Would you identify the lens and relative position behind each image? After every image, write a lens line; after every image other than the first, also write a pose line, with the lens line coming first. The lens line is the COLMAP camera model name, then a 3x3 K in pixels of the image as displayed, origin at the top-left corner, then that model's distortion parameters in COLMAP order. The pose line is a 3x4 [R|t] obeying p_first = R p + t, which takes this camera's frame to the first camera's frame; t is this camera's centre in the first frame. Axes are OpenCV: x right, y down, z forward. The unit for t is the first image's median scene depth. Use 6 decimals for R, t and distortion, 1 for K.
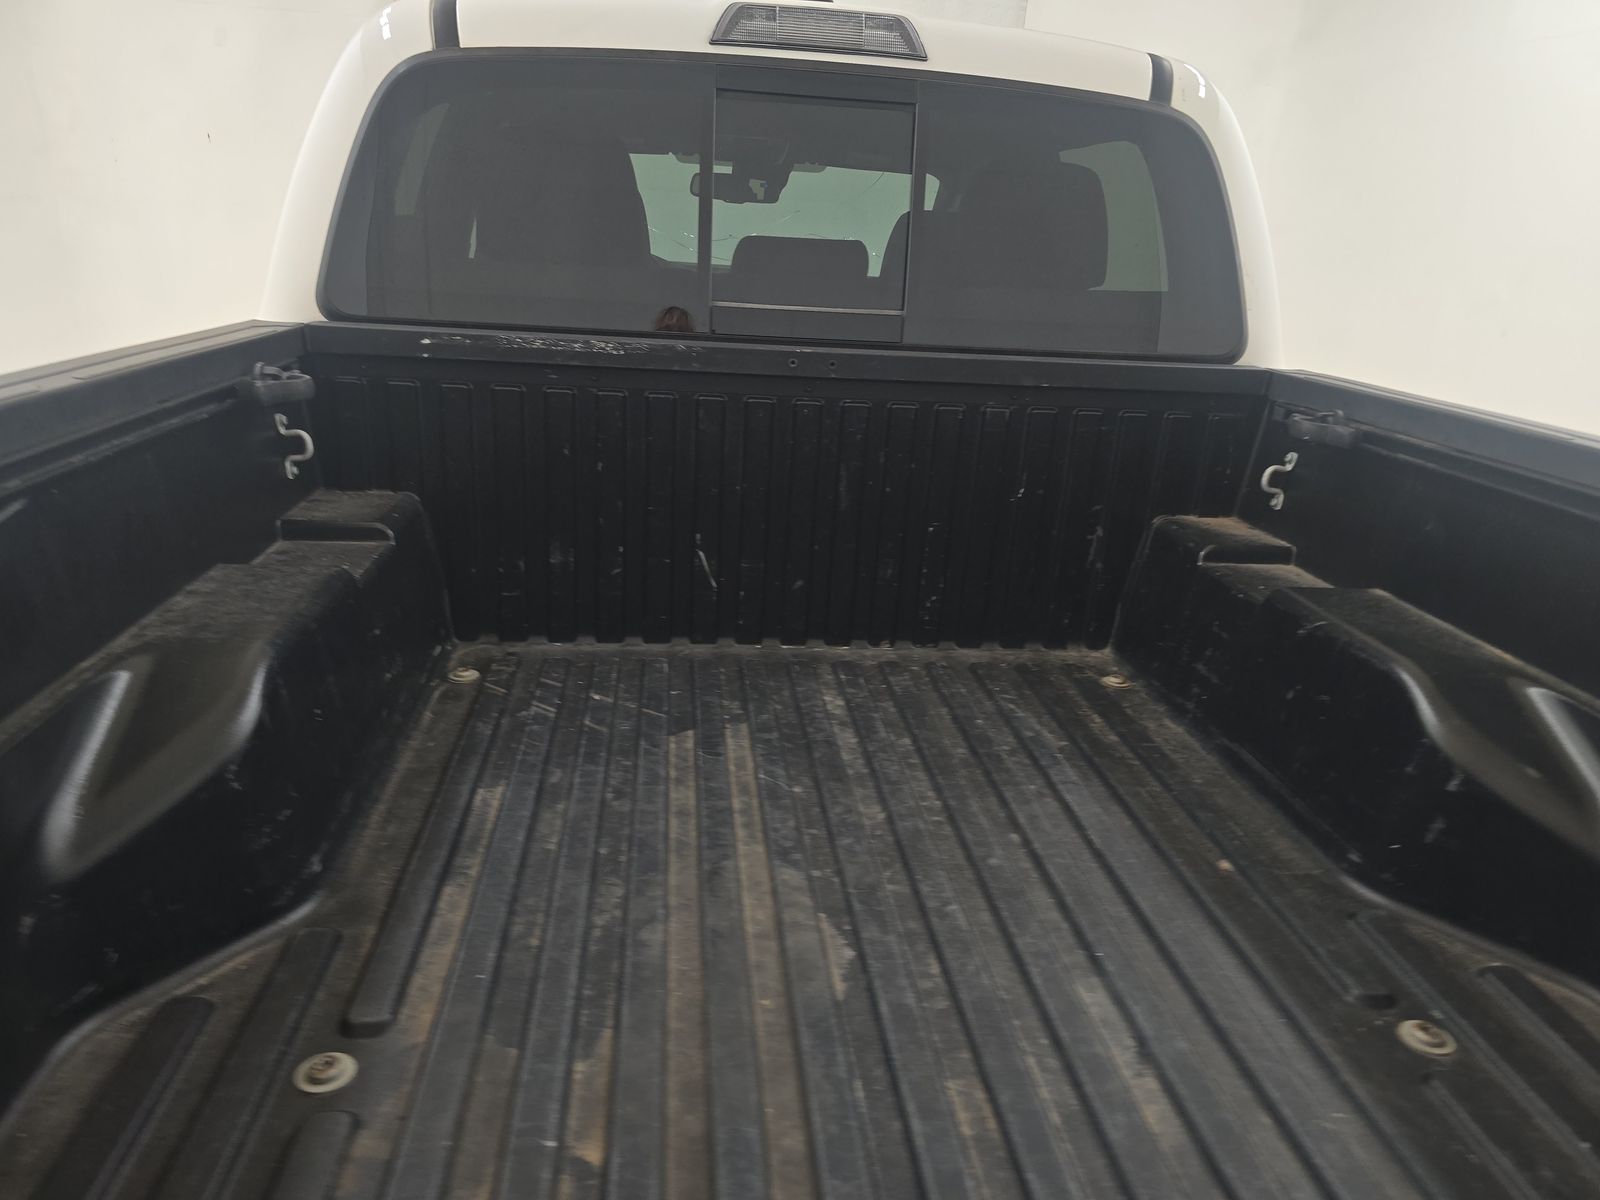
lens RADIAL K [[1074.8, 0, 800.0], [0, 1074.8, 600.0], [0, 0, 1]] dist [0.068714, -0.086176]
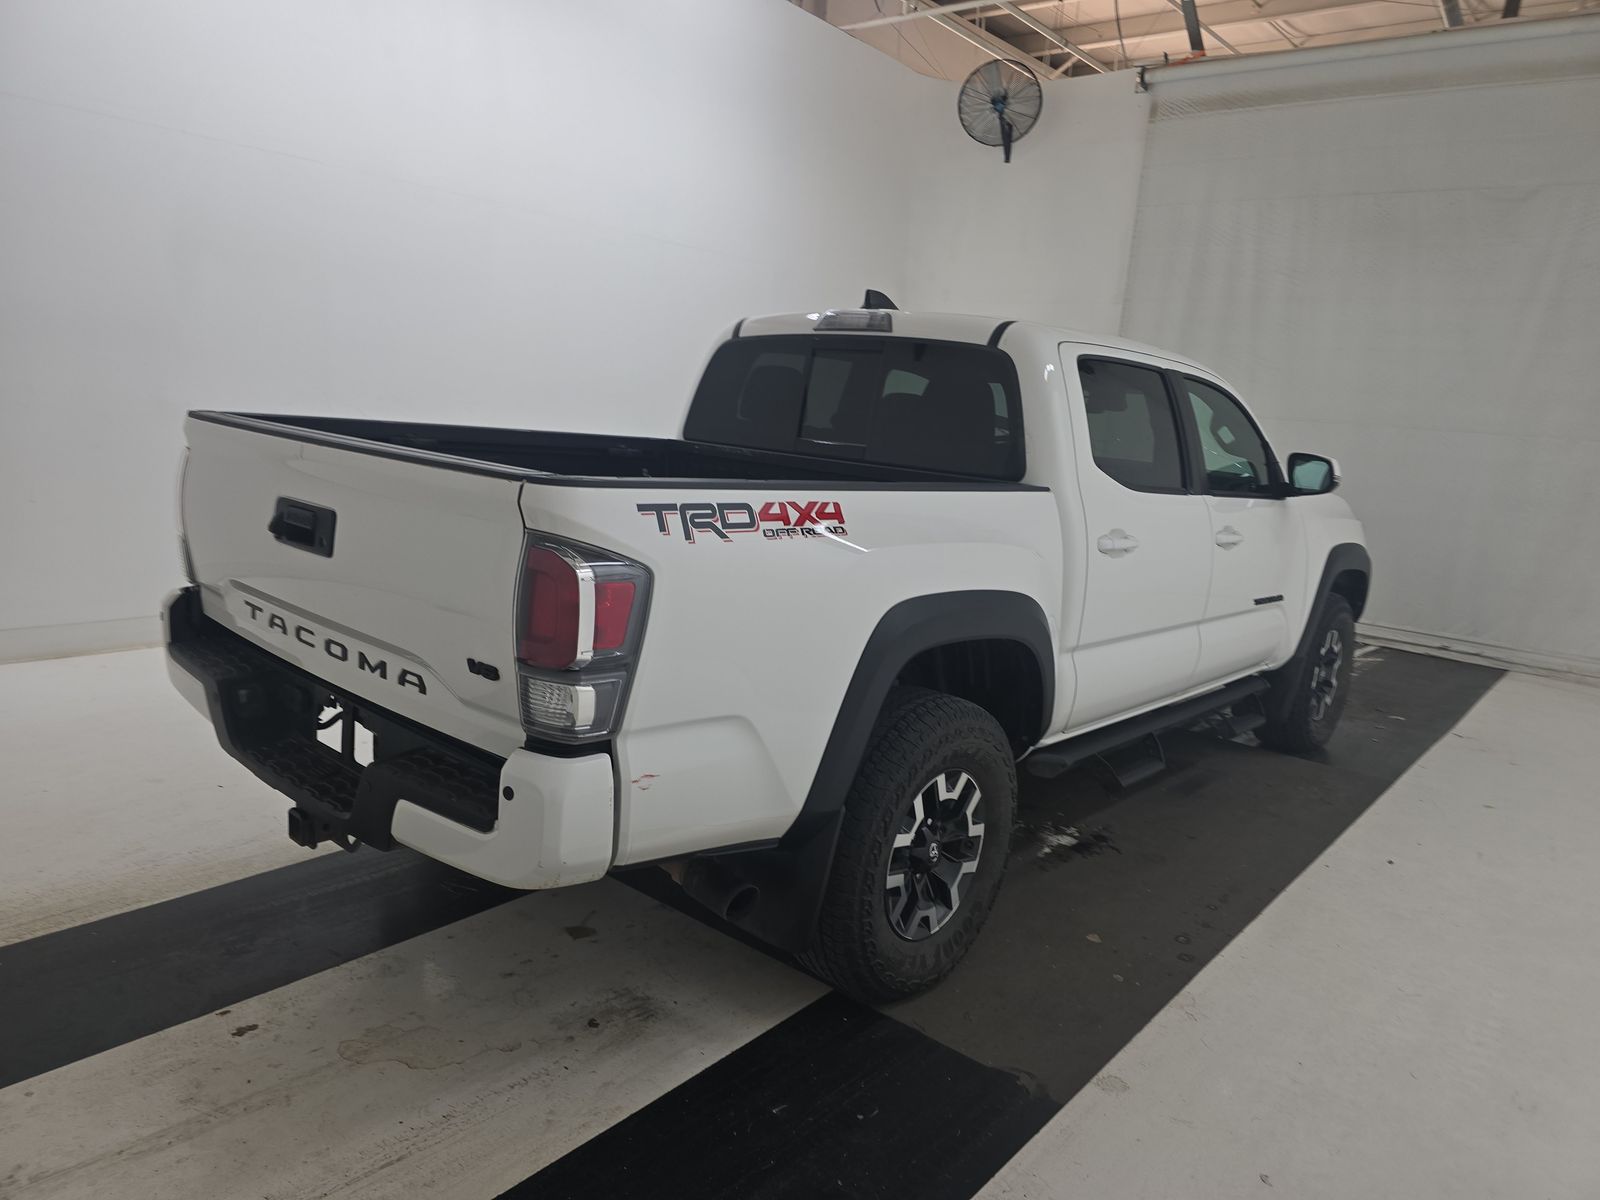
lens RADIAL K [[1076.4, 0, 797.6], [0, 1076.4, 606.1], [0, 0, 1]] dist [0.052575, -0.044523]
pose [[0.671334, 0.139190, -0.727967, 1.597213], [-0.287783, 0.954095, -0.082969, 0.242411], [0.683001, 0.265197, 0.680573, -0.421377]]
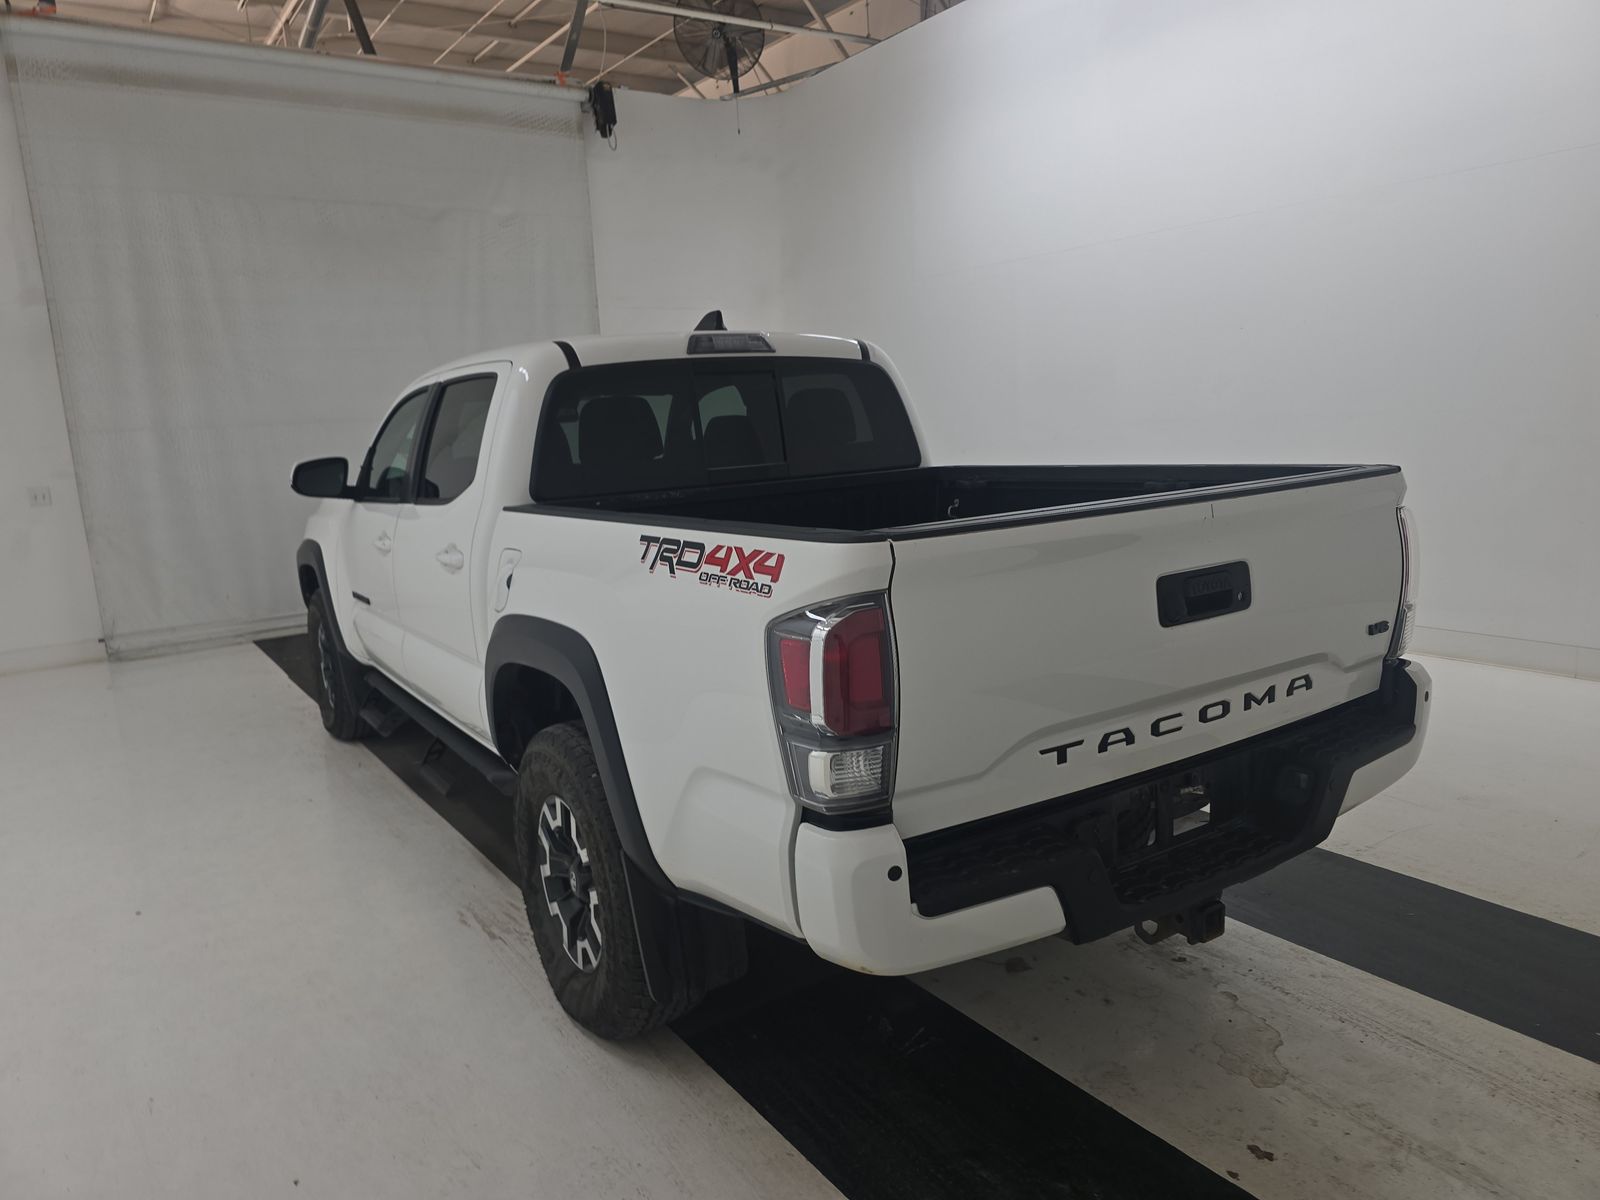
lens RADIAL K [[1076.4, 0, 797.6], [0, 1076.4, 606.1], [0, 0, 1]] dist [0.052575, -0.044523]
pose [[0.890377, -0.181331, 0.417550, -0.847745], [0.245286, 0.963803, -0.104491, 0.241024], [-0.383488, 0.195455, 0.902626, -0.891666]]
